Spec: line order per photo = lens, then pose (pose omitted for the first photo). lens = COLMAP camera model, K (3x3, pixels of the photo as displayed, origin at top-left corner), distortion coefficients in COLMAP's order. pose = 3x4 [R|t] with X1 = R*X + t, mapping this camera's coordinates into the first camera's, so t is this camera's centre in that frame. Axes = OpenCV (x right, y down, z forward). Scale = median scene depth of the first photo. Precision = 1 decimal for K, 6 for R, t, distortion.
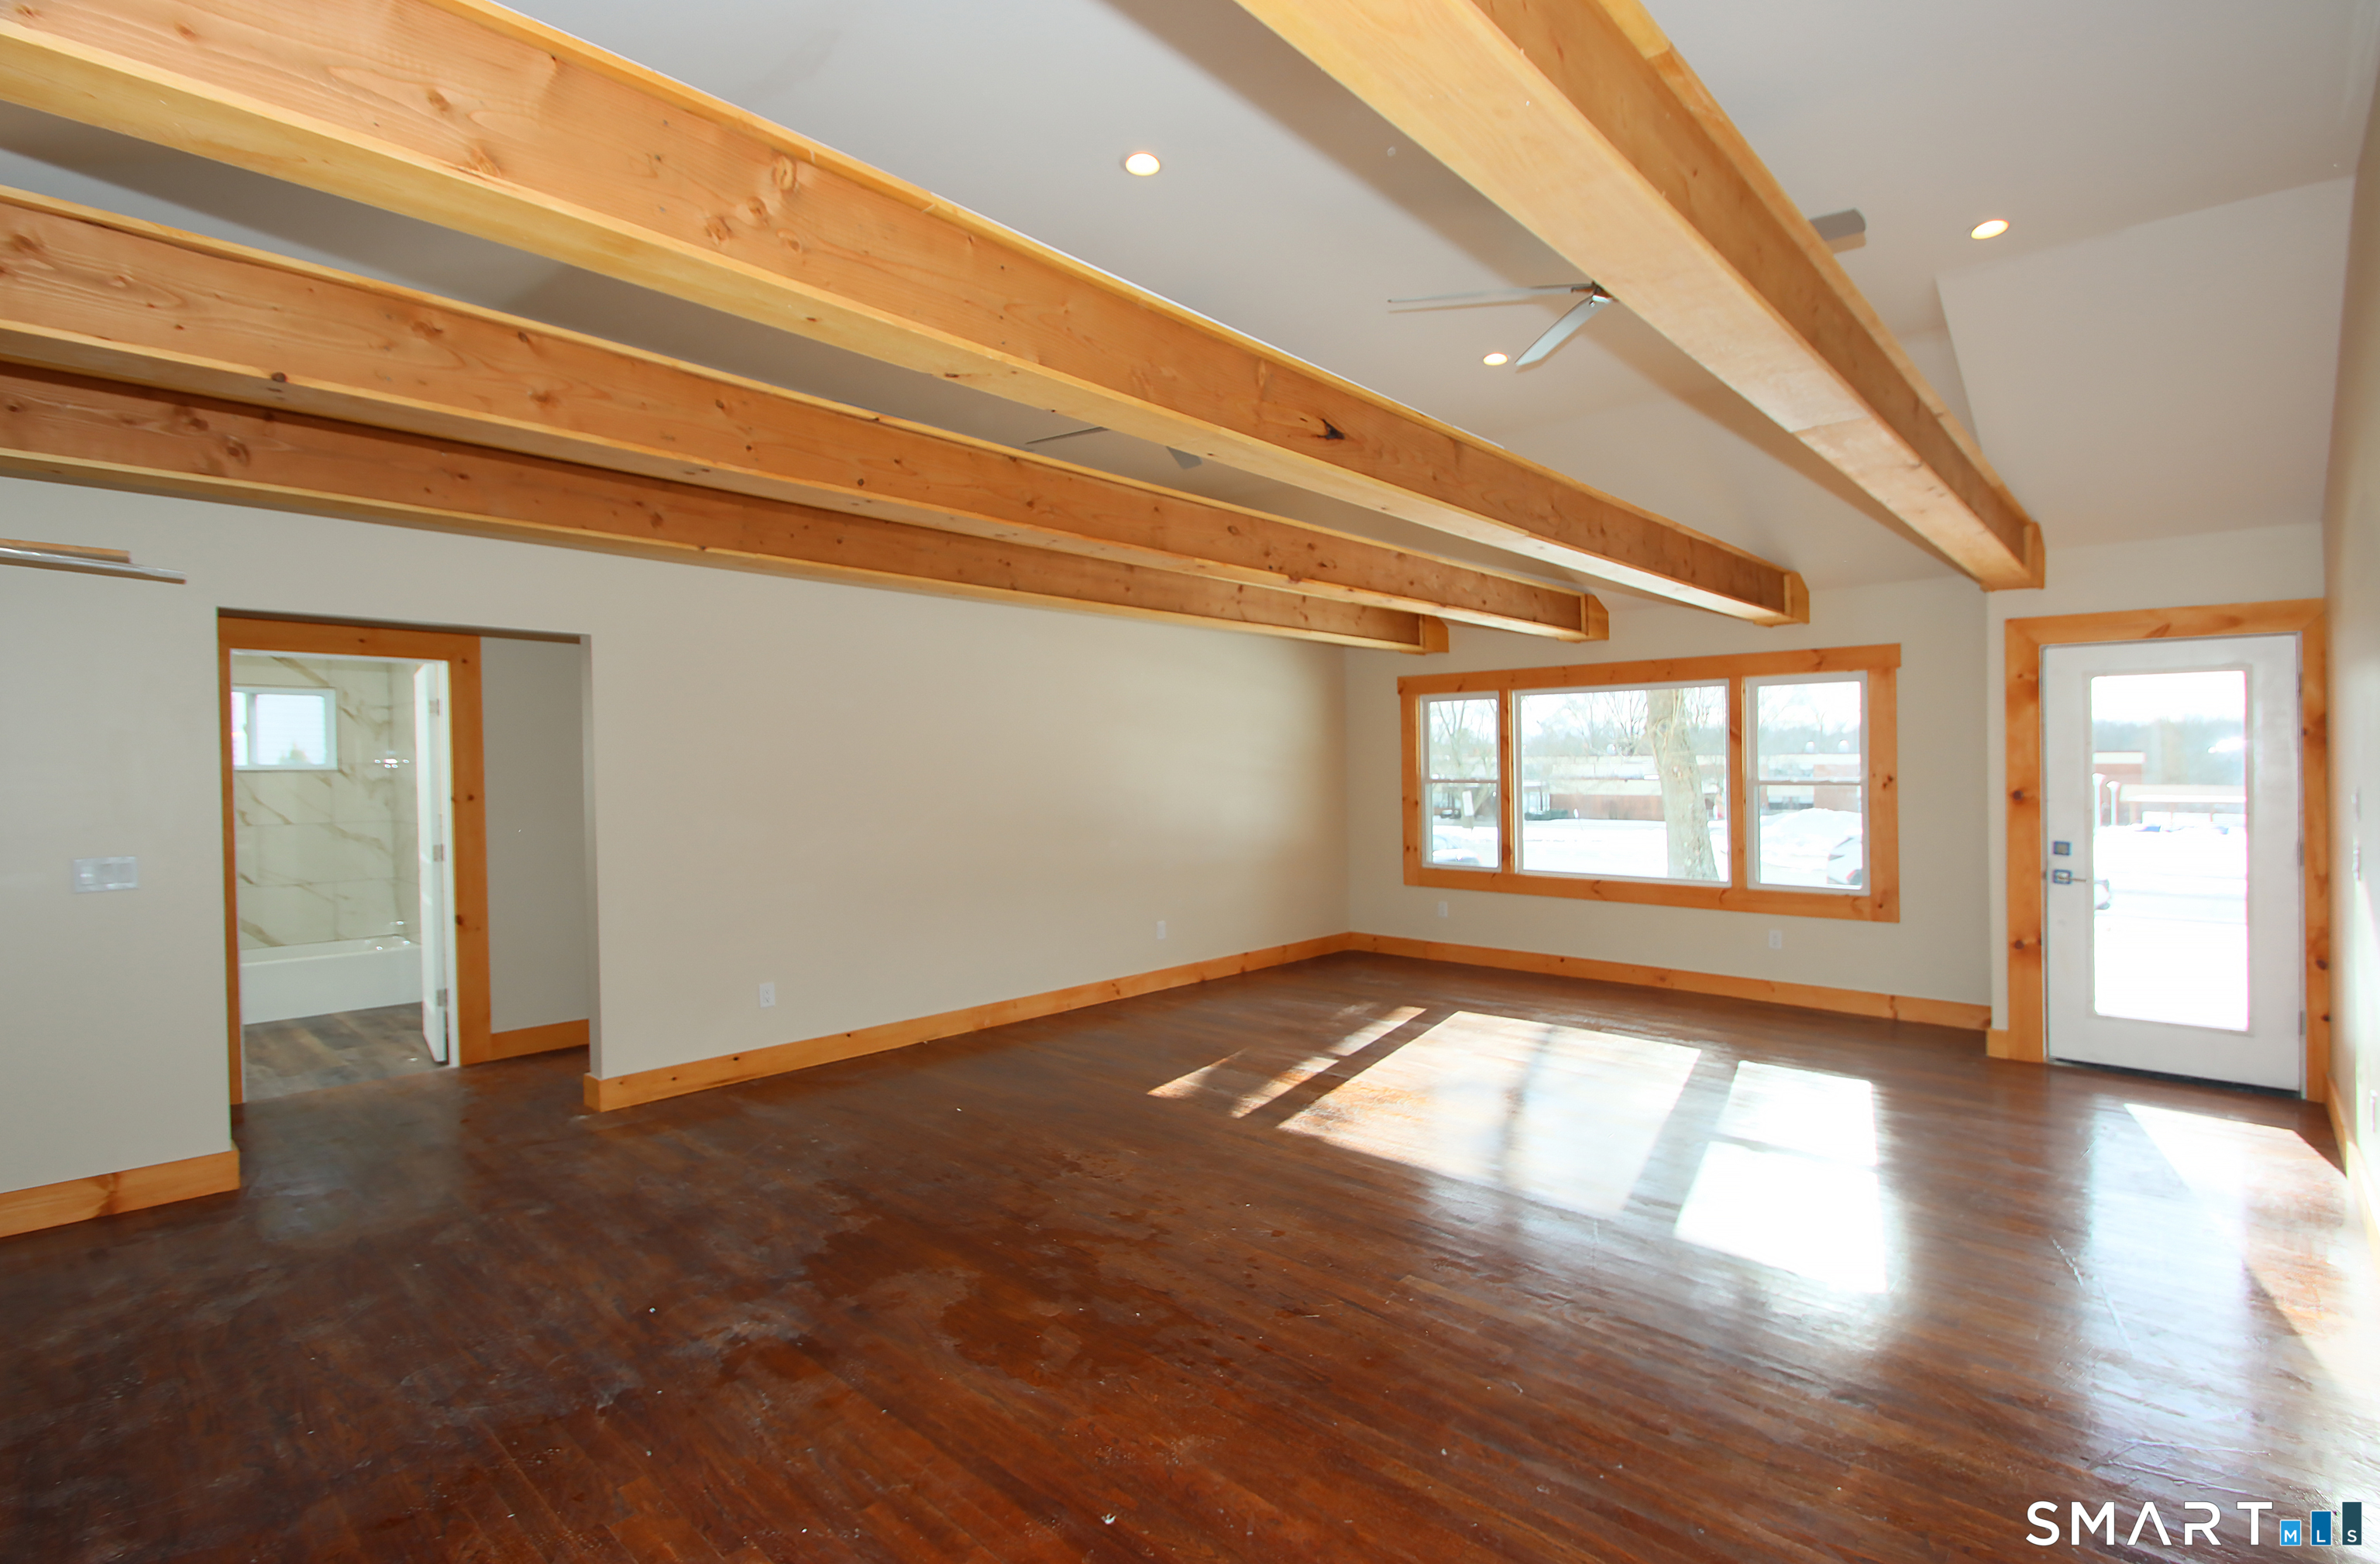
lens RADIAL K [[1085.3, 0, 1190.0], [0, 1085.3, 782.0], [0, 0, 1]] dist [-0.003811, -0.000283]
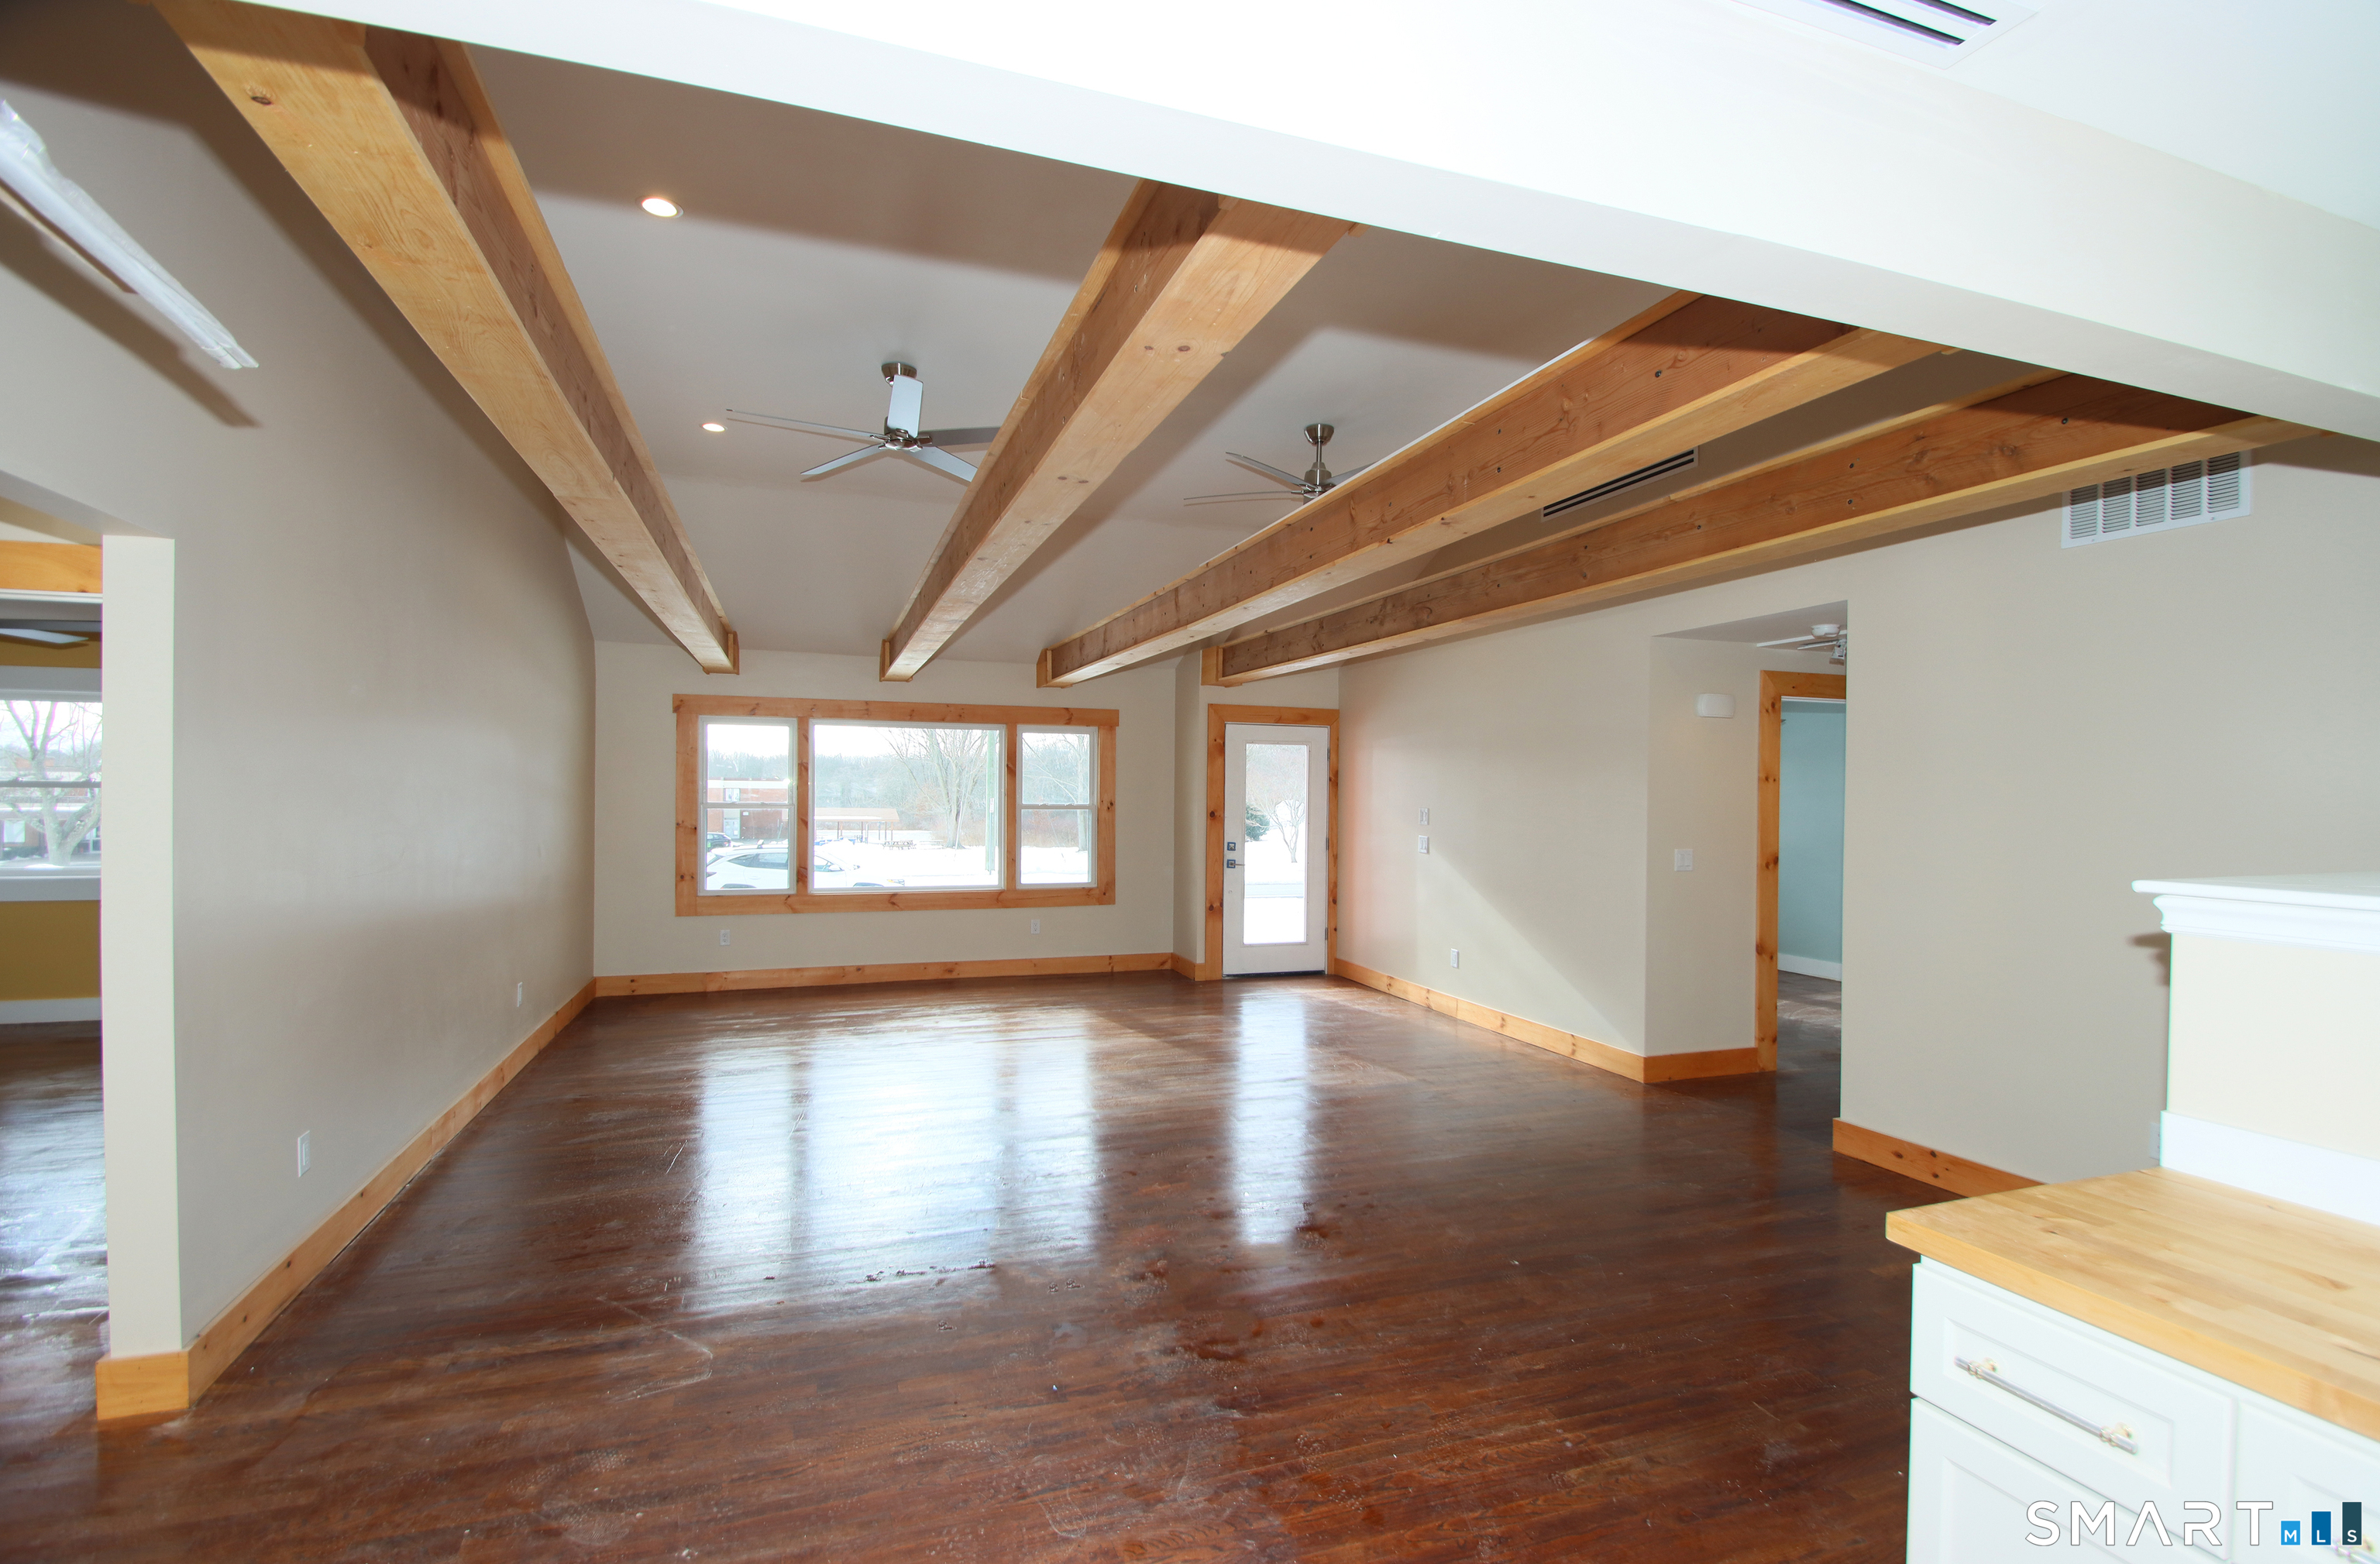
lens RADIAL K [[1109.9, 0, 1194.7], [0, 1109.9, 796.2], [0, 0, 1]] dist [0.012912, -0.018338]
pose [[0.477568, 0.005616, 0.878577, -0.587985], [0.000927, 0.999976, -0.006896, -0.002663], [-0.878594, 0.004108, 0.477551, 0.206409]]
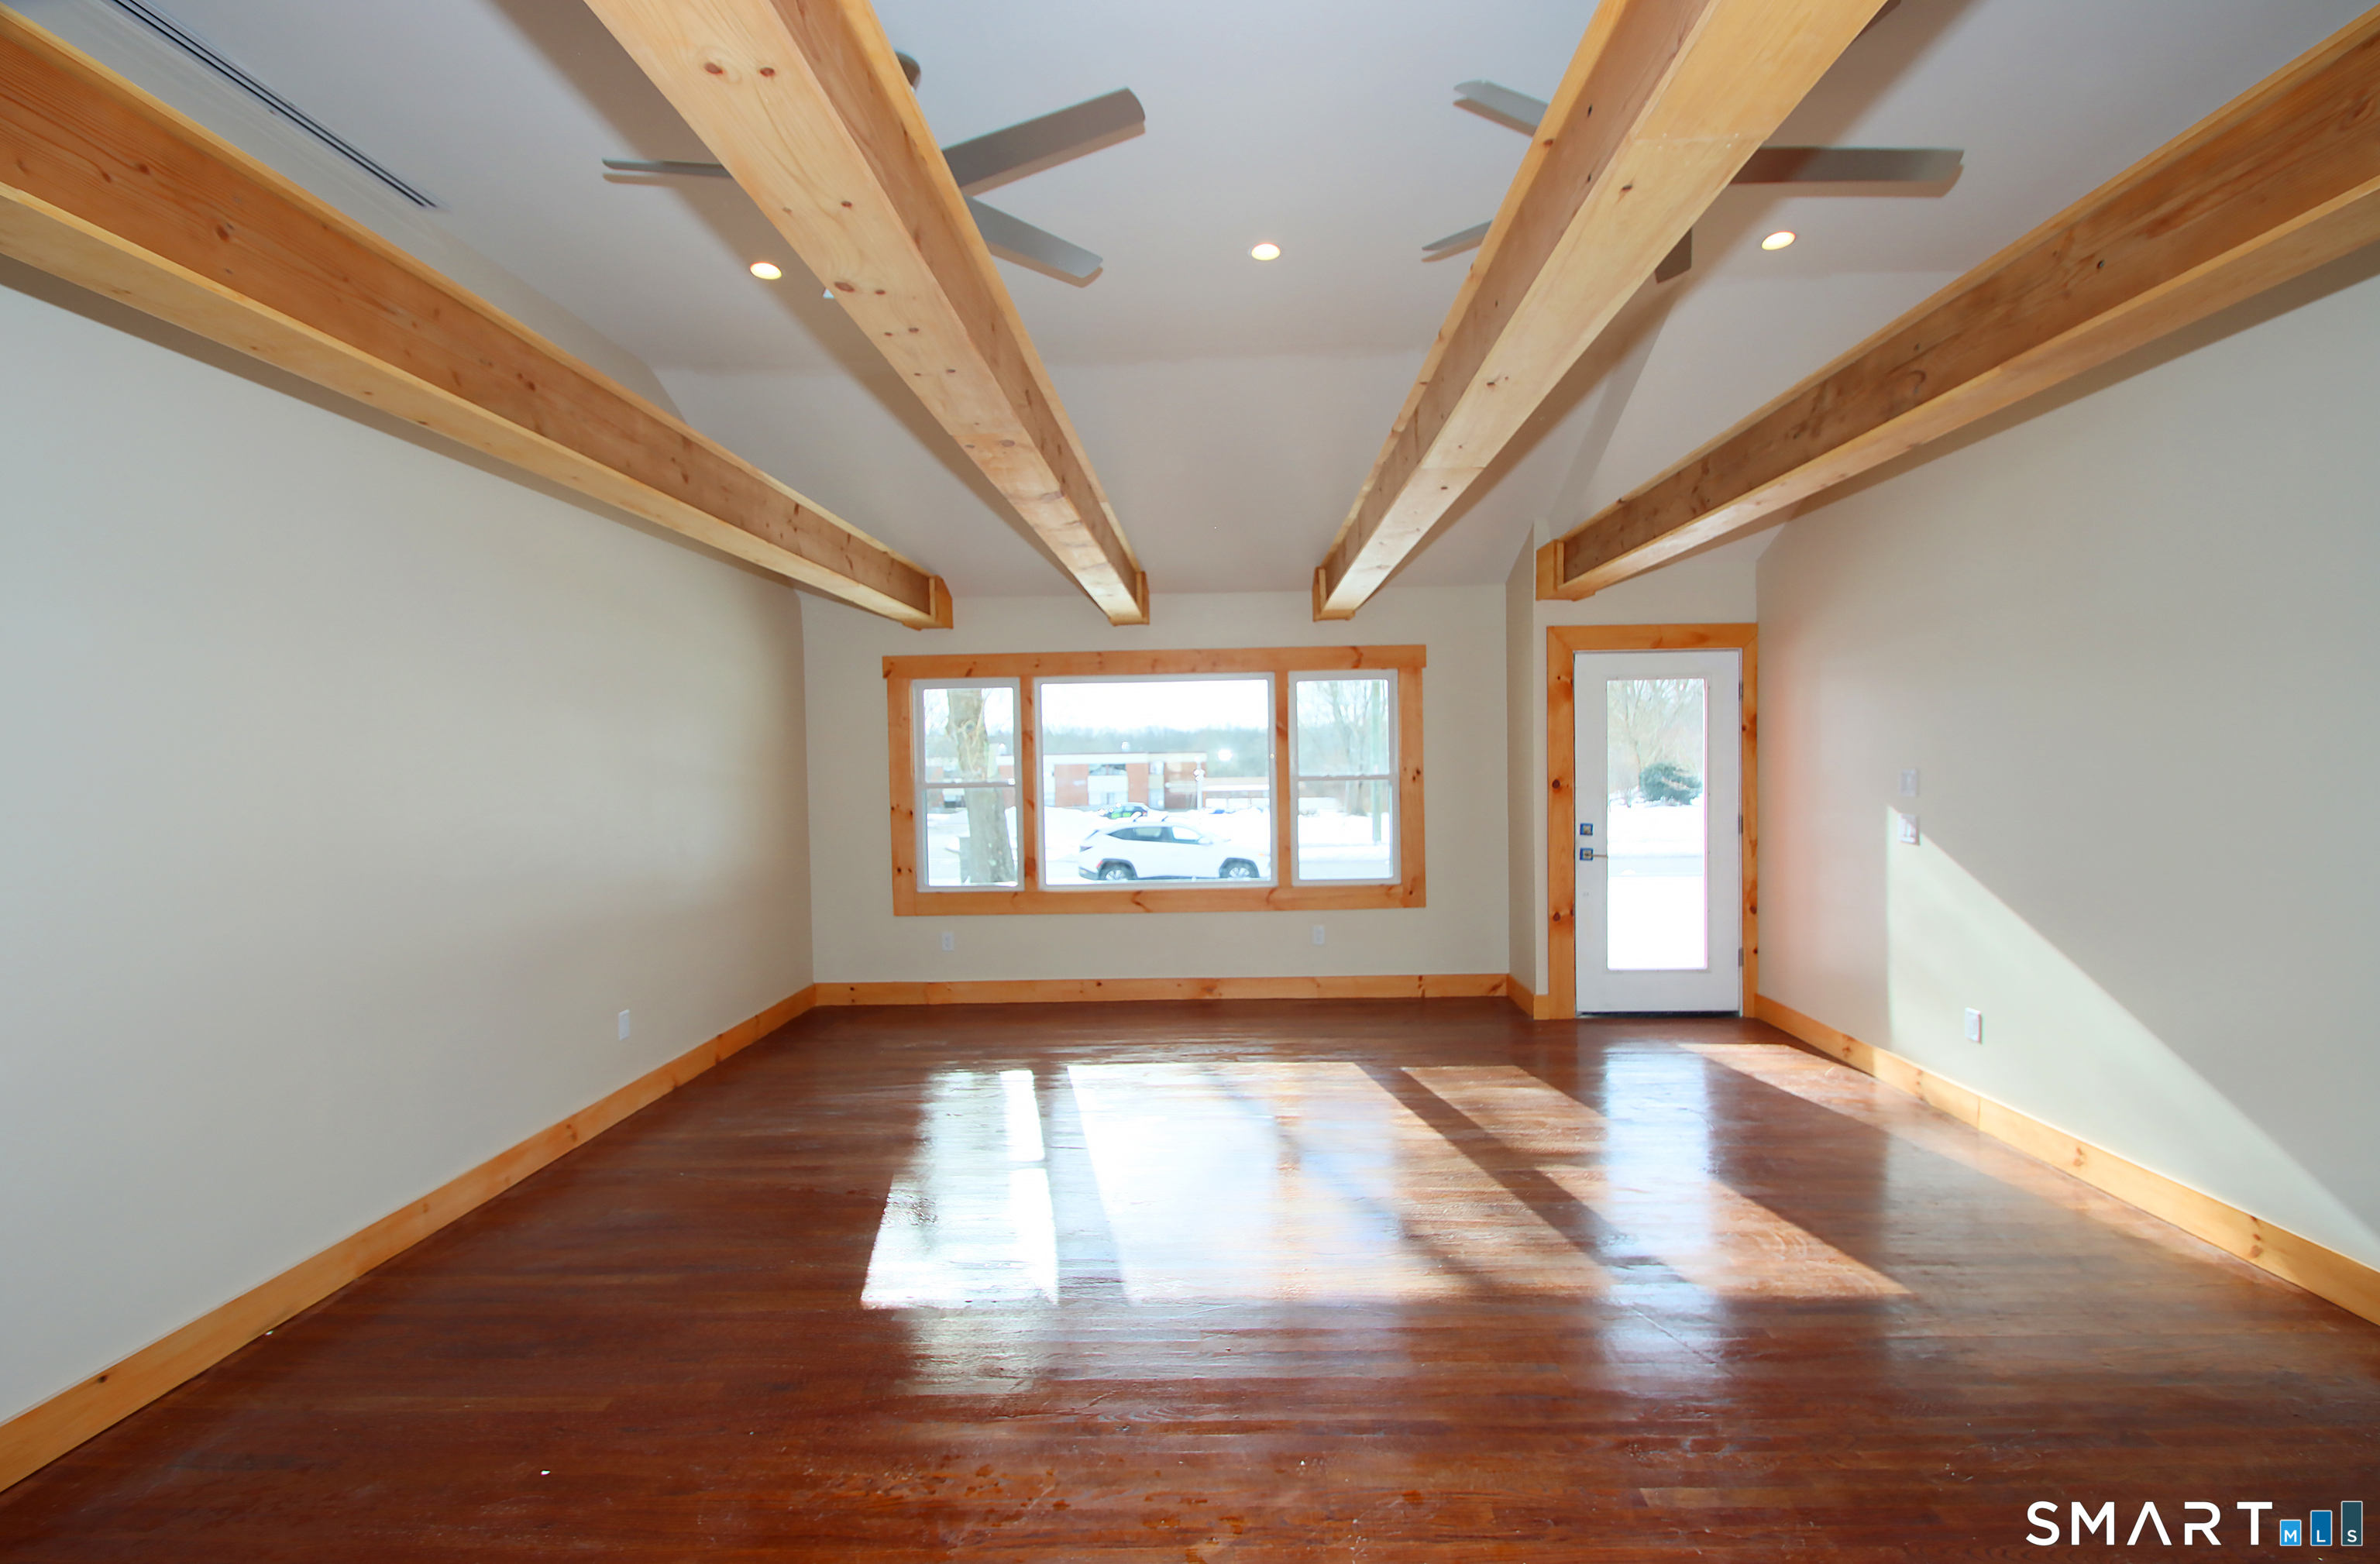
lens RADIAL K [[1109.9, 0, 1194.7], [0, 1109.9, 796.2], [0, 0, 1]] dist [0.012912, -0.018338]
pose [[0.758374, -0.030350, 0.651113, -0.229749], [0.024621, 0.999536, 0.017914, -0.004352], [-0.651355, 0.002445, 0.758769, 0.317797]]
